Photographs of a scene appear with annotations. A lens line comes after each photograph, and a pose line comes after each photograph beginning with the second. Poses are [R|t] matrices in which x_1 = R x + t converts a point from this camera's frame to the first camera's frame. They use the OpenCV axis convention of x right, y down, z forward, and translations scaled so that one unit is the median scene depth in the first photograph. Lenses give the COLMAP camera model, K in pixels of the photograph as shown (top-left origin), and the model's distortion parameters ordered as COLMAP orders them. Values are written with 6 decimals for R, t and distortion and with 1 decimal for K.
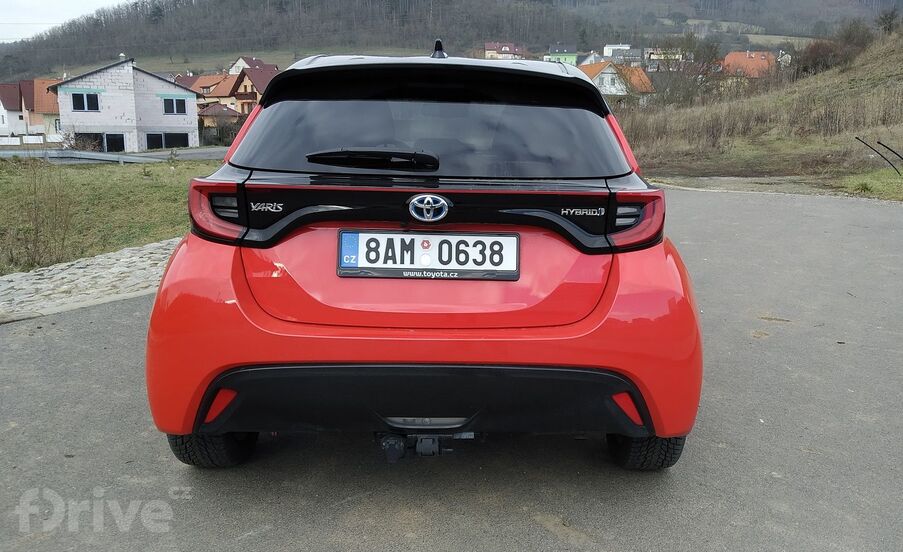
lens RADIAL K [[800.7, 0, 454.2], [0, 800.7, 259.3], [0, 0, 1]] dist [0.012153, -0.008391]
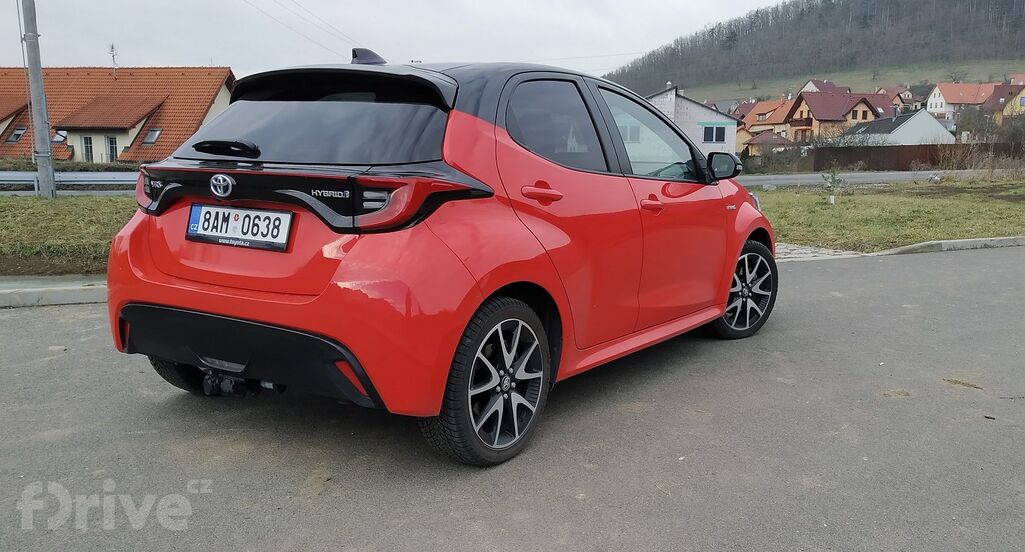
lens RADIAL K [[864.6, 0, 514.5], [0, 864.6, 307.0], [0, 0, 1]] dist [-0.008779, -0.012225]
pose [[0.831662, 0.097571, -0.546643, 0.988183], [-0.093309, 0.994999, 0.035638, 0.028413], [0.547386, 0.021367, 0.836607, 0.145023]]
